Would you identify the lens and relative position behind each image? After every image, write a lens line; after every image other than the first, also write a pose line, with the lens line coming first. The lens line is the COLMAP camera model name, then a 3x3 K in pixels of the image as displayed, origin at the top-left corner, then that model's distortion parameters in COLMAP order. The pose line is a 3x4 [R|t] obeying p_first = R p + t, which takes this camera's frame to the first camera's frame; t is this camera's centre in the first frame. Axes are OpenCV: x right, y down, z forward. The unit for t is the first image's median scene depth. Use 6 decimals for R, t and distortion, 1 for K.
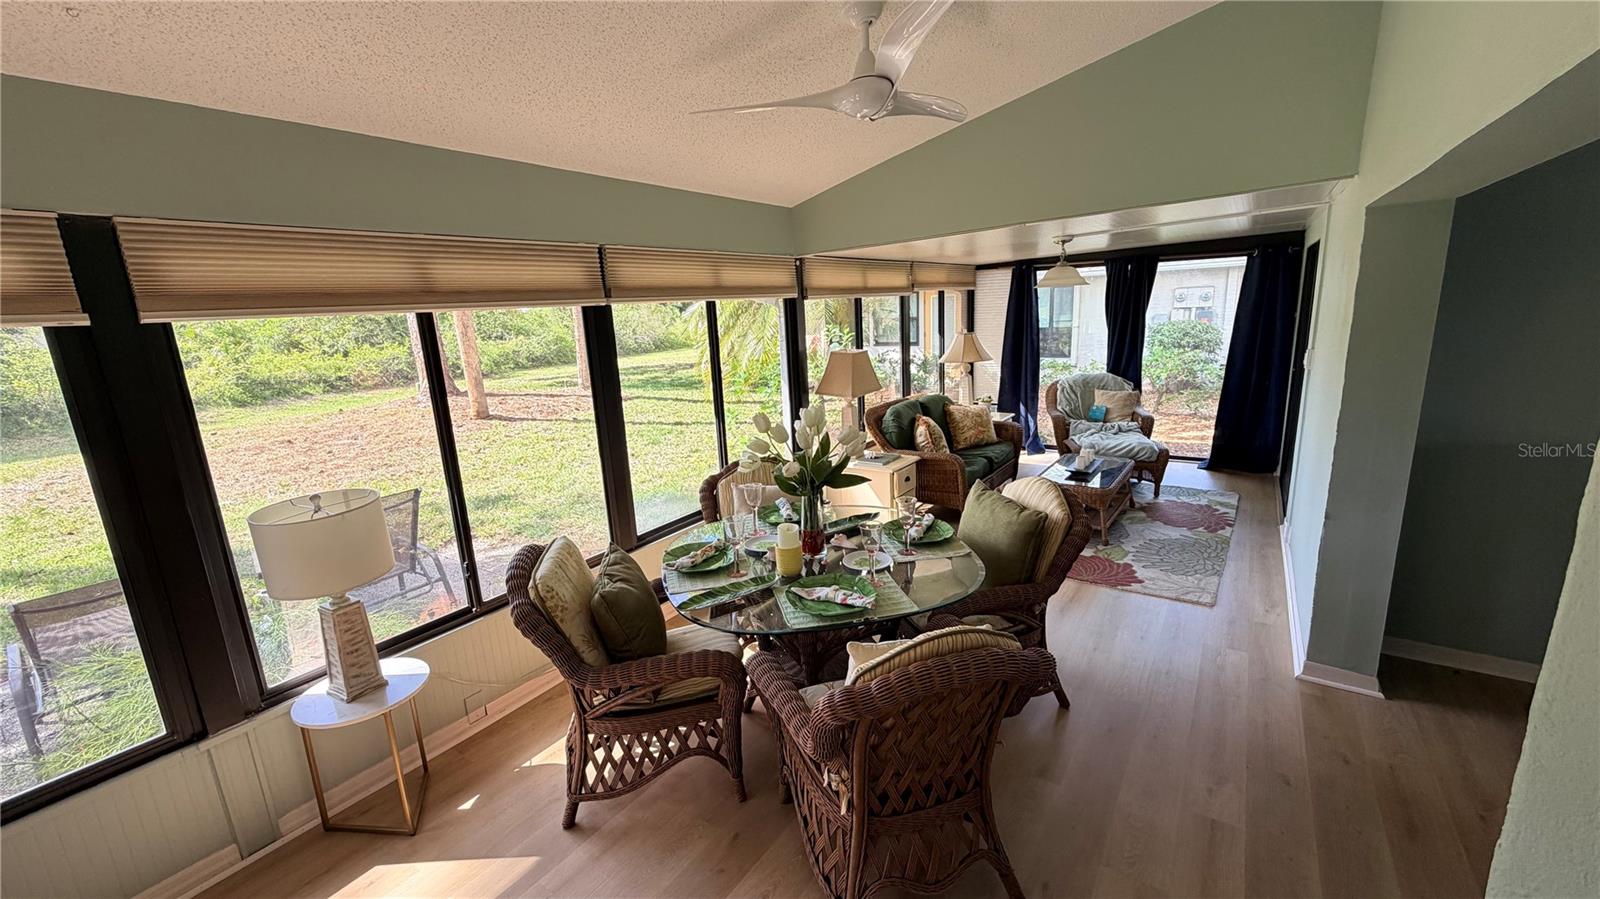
lens RADIAL K [[636.6, 0, 800.0], [0, 636.6, 449.5], [0, 0, 1]] dist [0.001527, -0.000015]
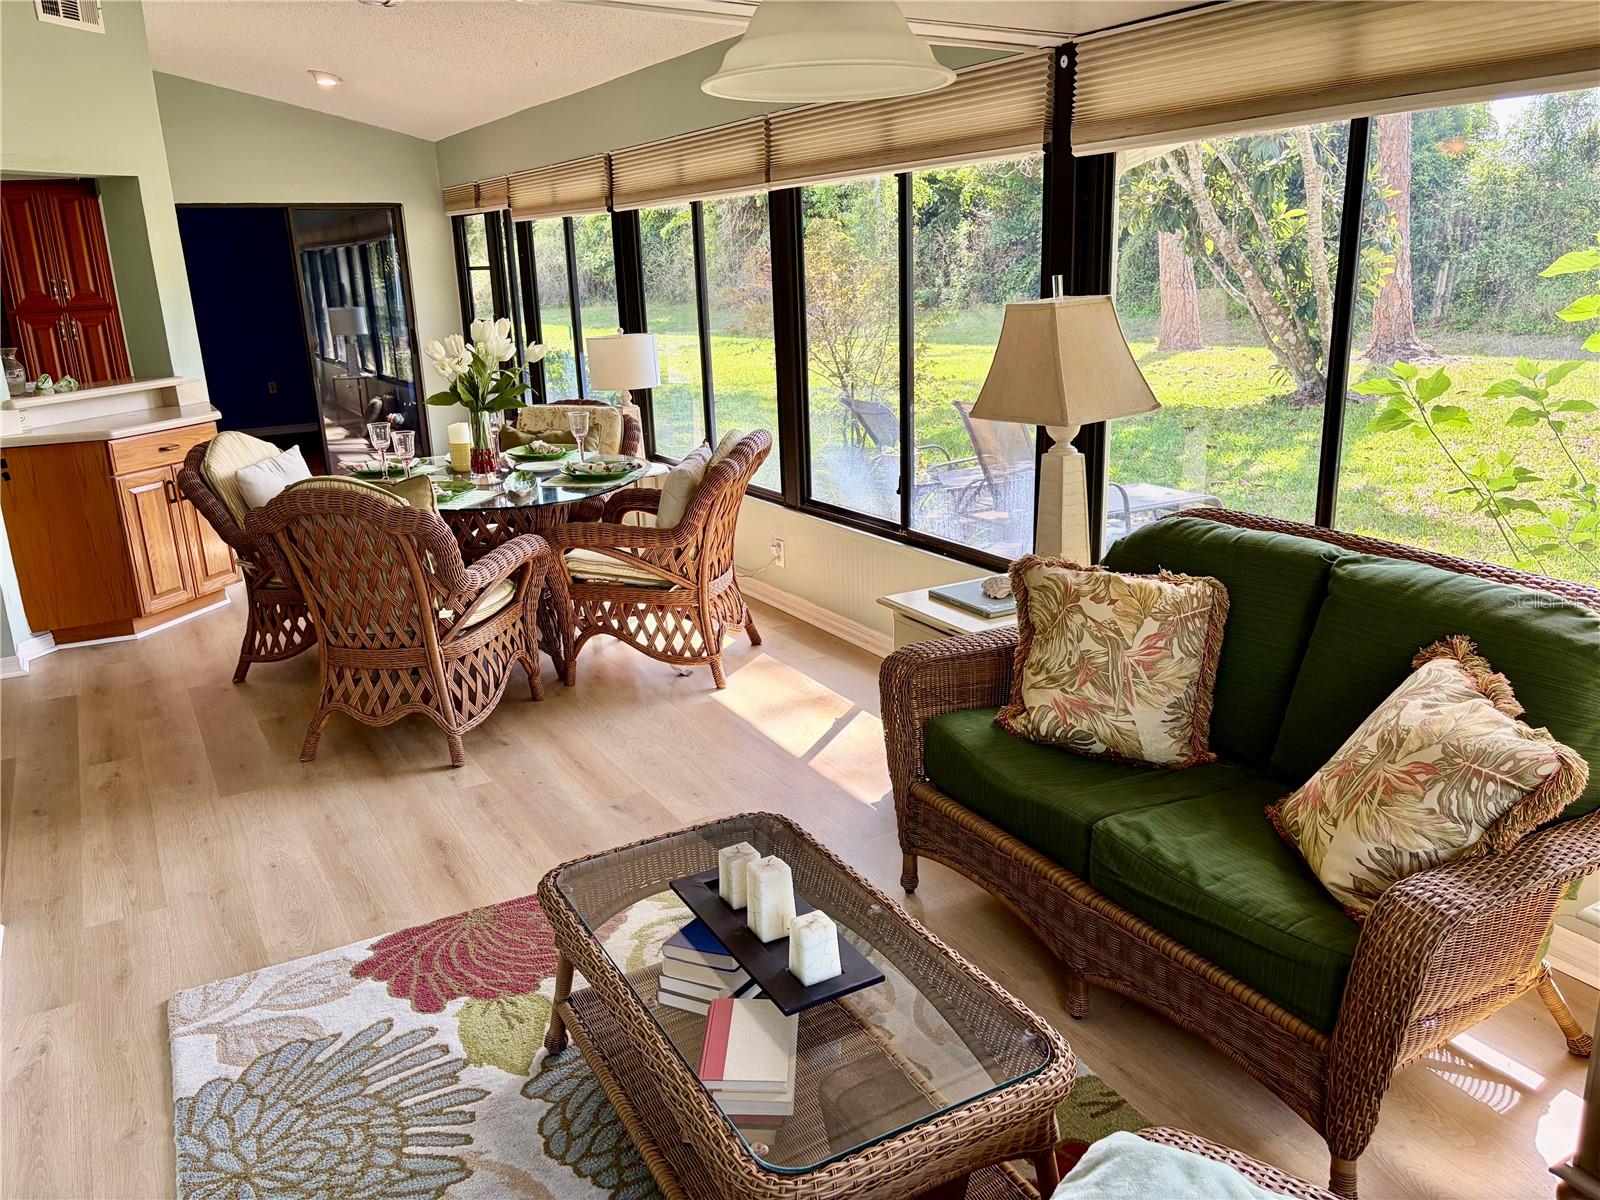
lens RADIAL K [[1213.2, 0, 799.0], [0, 1213.2, 603.2], [0, 0, 1]] dist [0.064945, -0.087488]
pose [[-0.425788, 0.305707, -0.851615, 0.846378], [-0.147199, 0.905253, 0.398558, -0.269871], [0.892769, 0.295058, -0.340446, 1.230805]]
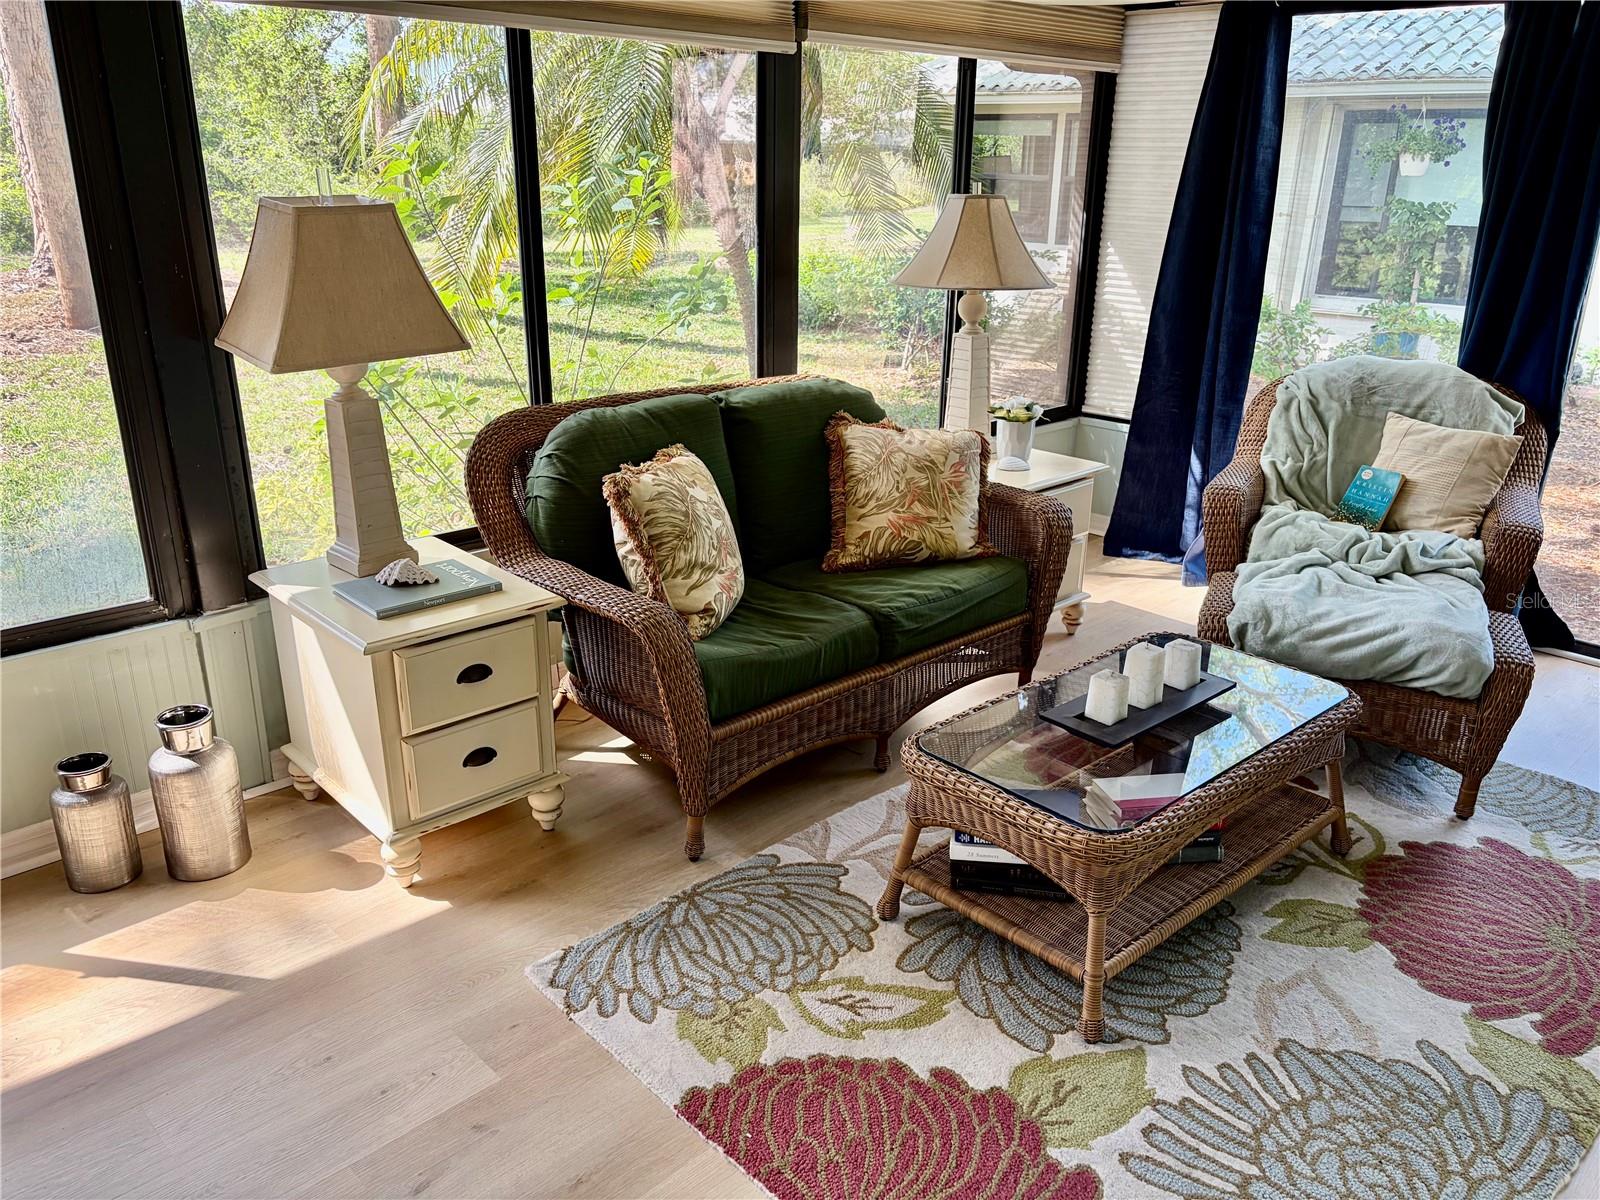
lens RADIAL K [[1213.2, 0, 799.0], [0, 1213.2, 603.2], [0, 0, 1]] dist [0.064945, -0.087488]
pose [[0.977664, 0.132305, -0.163305, 0.423512], [-0.109469, 0.983836, 0.141715, -0.082542], [0.179415, -0.120673, 0.976344, 0.512497]]
